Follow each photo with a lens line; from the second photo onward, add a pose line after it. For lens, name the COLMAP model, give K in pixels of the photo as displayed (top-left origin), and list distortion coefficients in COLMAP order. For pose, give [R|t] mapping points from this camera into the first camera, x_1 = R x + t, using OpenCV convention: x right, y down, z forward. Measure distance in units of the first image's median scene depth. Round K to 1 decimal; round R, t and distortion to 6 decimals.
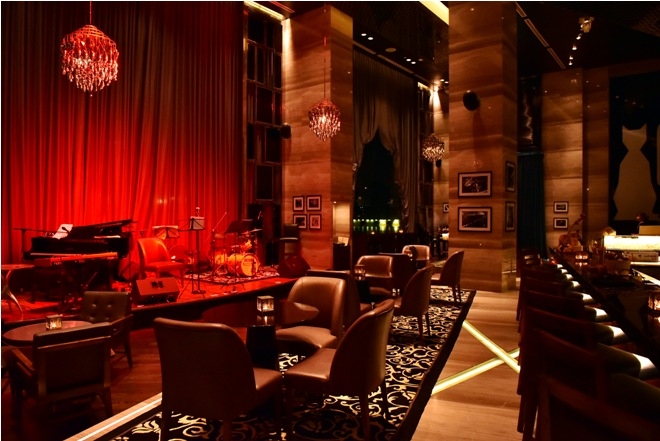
lens RADIAL K [[451.9, 0, 330.0], [0, 451.9, 220.5], [0, 0, 1]] dist [-0.043802, -0.000978]
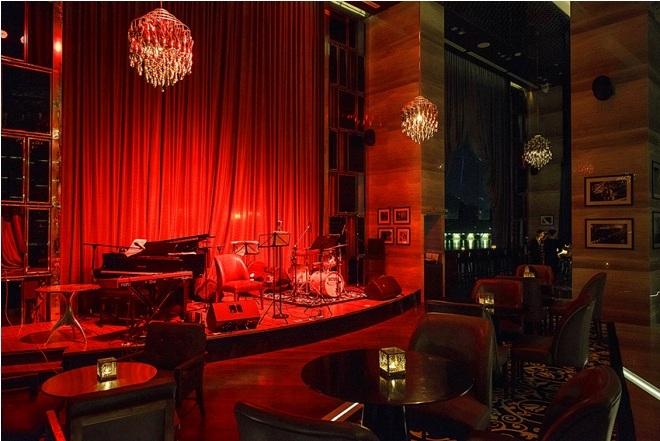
lens RADIAL K [[446.5, 0, 330.0], [0, 446.5, 220.5], [0, 0, 1]] dist [0.001062, -0.000032]
pose [[0.987865, -0.005259, -0.155229, -0.051106], [0.000406, 0.999510, -0.031283, -0.001182], [0.155317, 0.030841, 0.987383, 0.124307]]
